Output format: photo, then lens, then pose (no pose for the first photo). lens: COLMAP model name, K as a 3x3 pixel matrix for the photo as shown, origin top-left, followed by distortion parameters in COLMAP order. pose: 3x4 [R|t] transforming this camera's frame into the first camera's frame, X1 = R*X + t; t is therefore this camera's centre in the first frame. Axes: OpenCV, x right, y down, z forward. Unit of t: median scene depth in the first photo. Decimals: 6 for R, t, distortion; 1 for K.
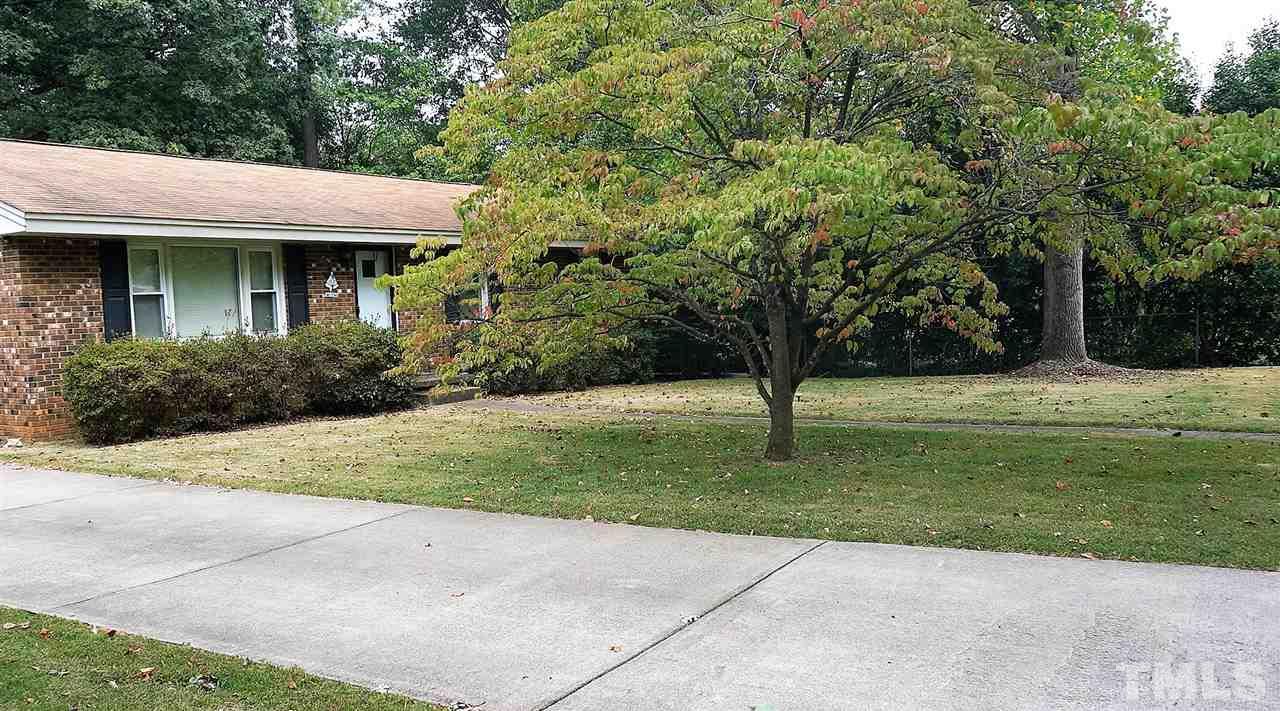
lens RADIAL K [[1189.9, 0, 632.1], [0, 1189.9, 366.8], [0, 0, 1]] dist [-0.015678, -0.004587]
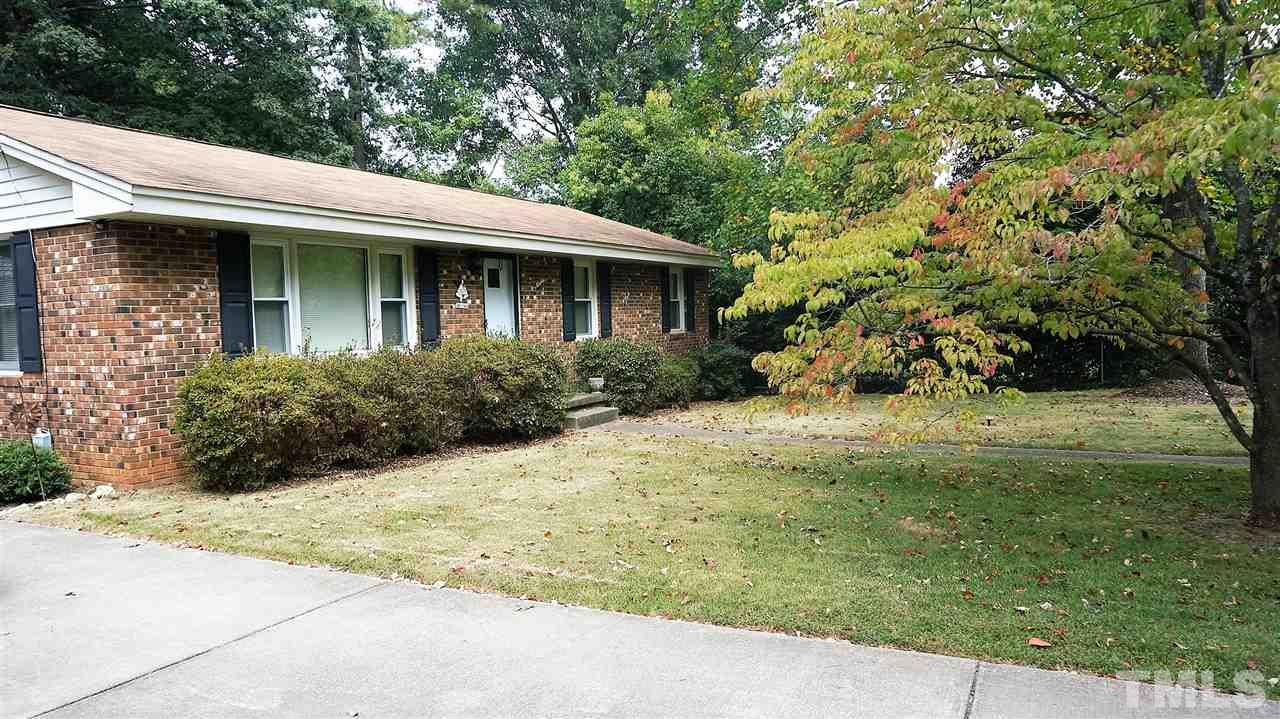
lens RADIAL K [[942.1, 0, 650.5], [0, 942.1, 345.9], [0, 0, 1]] dist [-0.014776, 0.000602]
pose [[0.995032, 0.003754, 0.099488, -0.222610], [-0.000556, 0.999483, -0.032157, -0.009359], [-0.099557, 0.031941, 0.994519, 0.346698]]
